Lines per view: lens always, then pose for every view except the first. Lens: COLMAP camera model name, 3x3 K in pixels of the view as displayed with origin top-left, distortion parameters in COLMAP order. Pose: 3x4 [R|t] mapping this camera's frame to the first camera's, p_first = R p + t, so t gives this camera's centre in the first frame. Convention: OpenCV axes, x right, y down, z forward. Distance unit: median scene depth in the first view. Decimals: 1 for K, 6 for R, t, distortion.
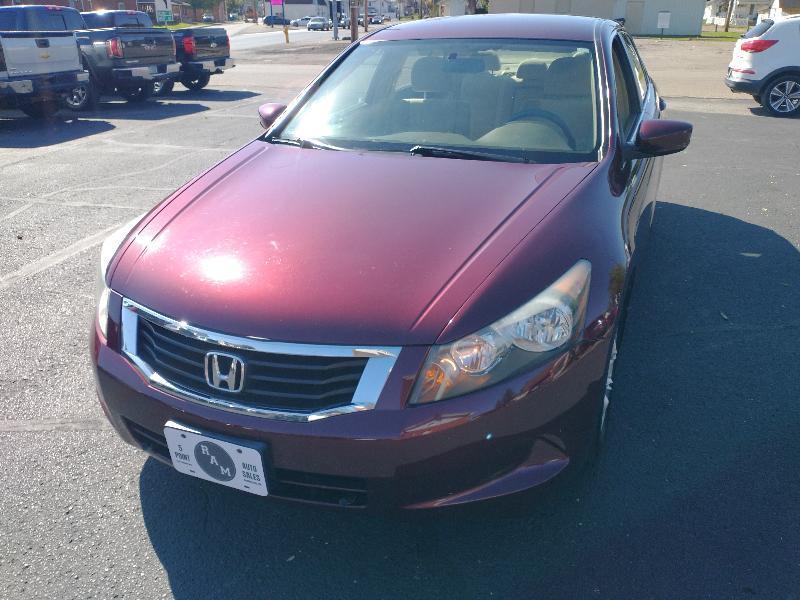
lens RADIAL K [[675.7, 0, 401.9], [0, 675.7, 314.9], [0, 0, 1]] dist [0.001857, -0.033308]
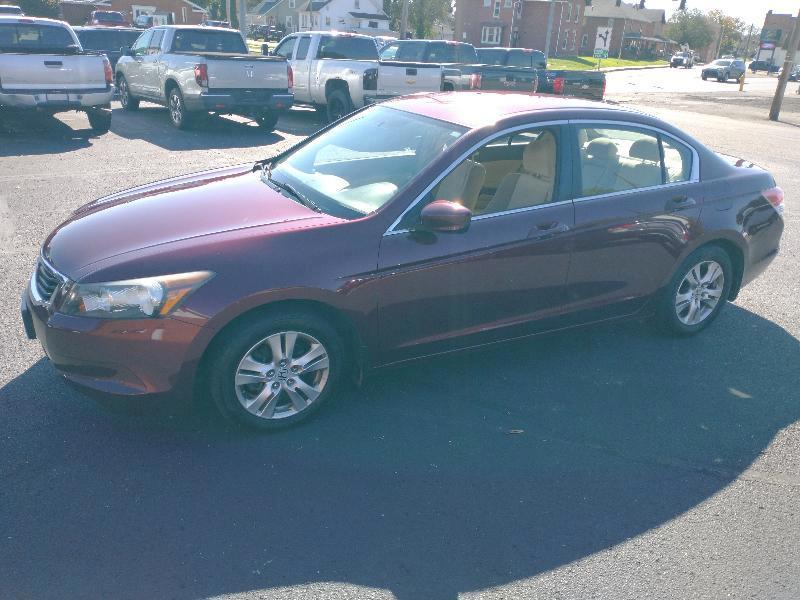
lens RADIAL K [[704.9, 0, 400.0], [0, 704.9, 300.0], [0, 0, 1]] dist [0.009590, 0.000486]
pose [[0.751997, 0.281177, -0.596188, 1.511405], [-0.324760, 0.945107, 0.036102, -0.192516], [0.573613, 0.166470, 0.802033, 0.032390]]
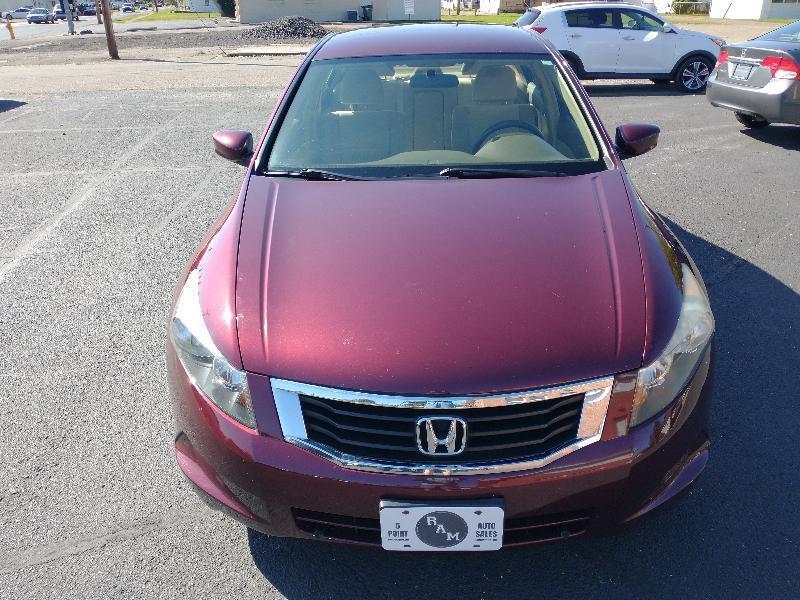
lens RADIAL K [[671.5, 0, 399.1], [0, 671.5, 317.1], [0, 0, 1]] dist [-0.002985, -0.010832]
pose [[0.929375, -0.163080, 0.331161, -0.587221], [0.154958, 0.986605, 0.050977, -0.134548], [-0.335038, 0.003939, 0.942196, 0.122978]]
